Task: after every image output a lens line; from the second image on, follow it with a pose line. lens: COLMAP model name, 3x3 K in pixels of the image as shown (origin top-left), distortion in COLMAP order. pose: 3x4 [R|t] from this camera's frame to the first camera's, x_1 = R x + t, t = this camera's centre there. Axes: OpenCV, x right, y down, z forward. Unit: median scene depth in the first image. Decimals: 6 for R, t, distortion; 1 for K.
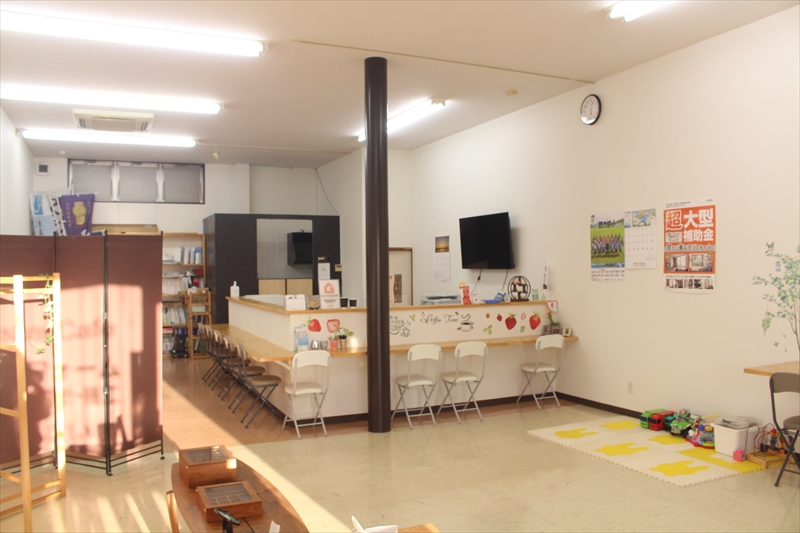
lens RADIAL K [[661.0, 0, 400.0], [0, 661.0, 266.5], [0, 0, 1]] dist [-0.158419, 0.139058]
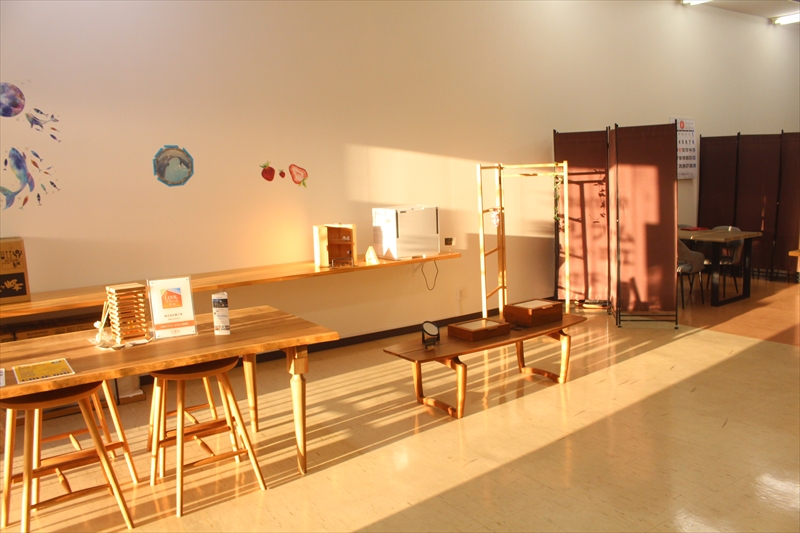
lens RADIAL K [[661.0, 0, 400.0], [0, 661.0, 266.5], [0, 0, 1]] dist [-0.158419, 0.139058]
pose [[0.160157, 0.143021, -0.976675, 0.303746], [0.039737, 0.987711, 0.151153, 0.003269], [0.986291, -0.063018, 0.152505, 0.178948]]
